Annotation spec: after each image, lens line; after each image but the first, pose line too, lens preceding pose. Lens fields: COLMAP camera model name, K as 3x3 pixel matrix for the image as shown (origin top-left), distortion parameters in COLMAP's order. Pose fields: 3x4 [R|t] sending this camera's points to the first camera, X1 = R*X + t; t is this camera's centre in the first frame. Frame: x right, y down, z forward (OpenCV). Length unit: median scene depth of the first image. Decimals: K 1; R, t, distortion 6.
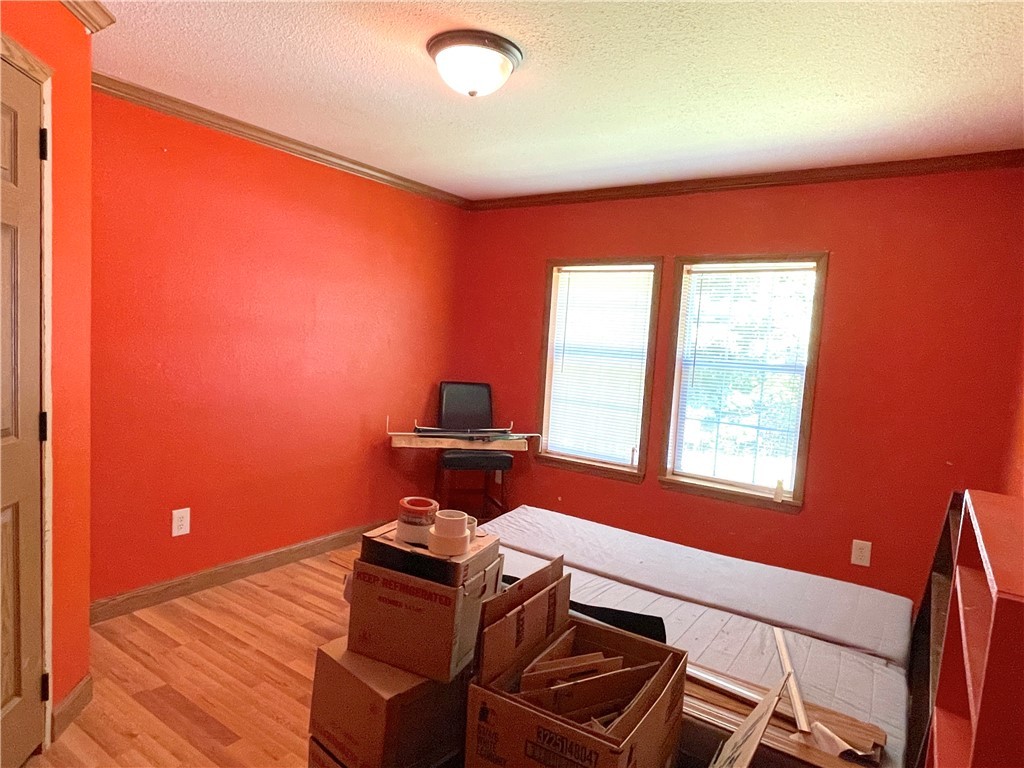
lens RADIAL K [[602.5, 0, 526.8], [0, 602.5, 388.9], [0, 0, 1]] dist [0.005543, -0.009949]
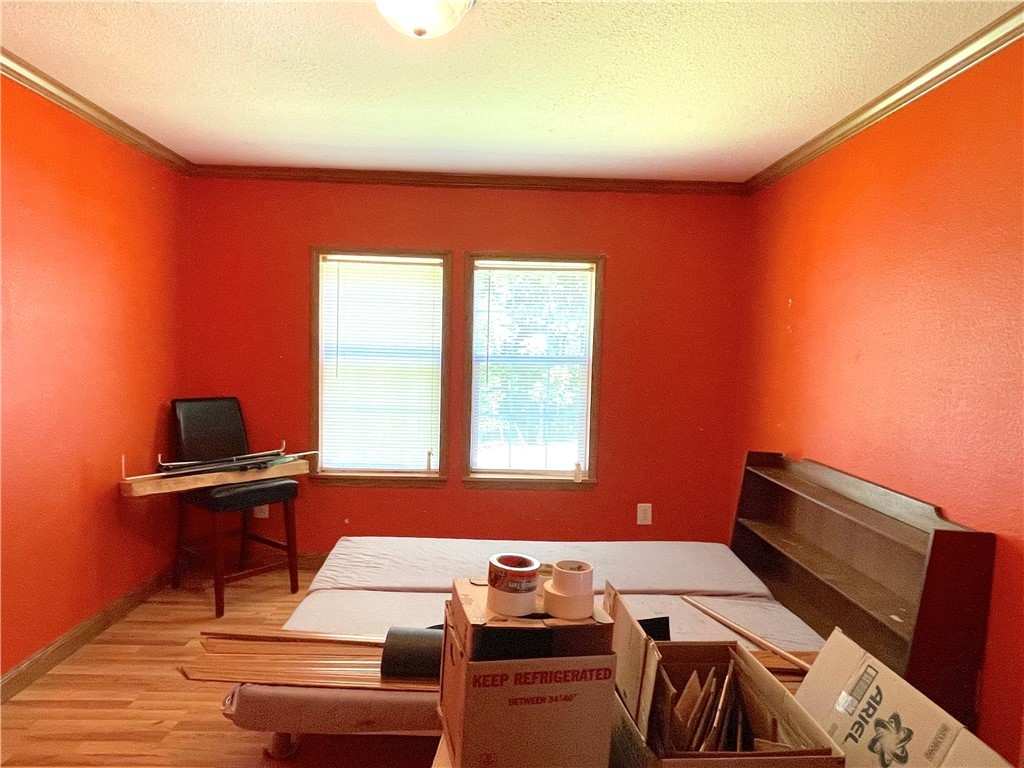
lens RADIAL K [[602.5, 0, 509.3], [0, 602.5, 387.8], [0, 0, 1]] dist [0.005543, -0.009949]
pose [[0.817548, -0.077724, 0.570591, -0.259458], [0.070607, 0.996903, 0.034629, -0.026612], [-0.571516, 0.011977, 0.820504, 0.155787]]
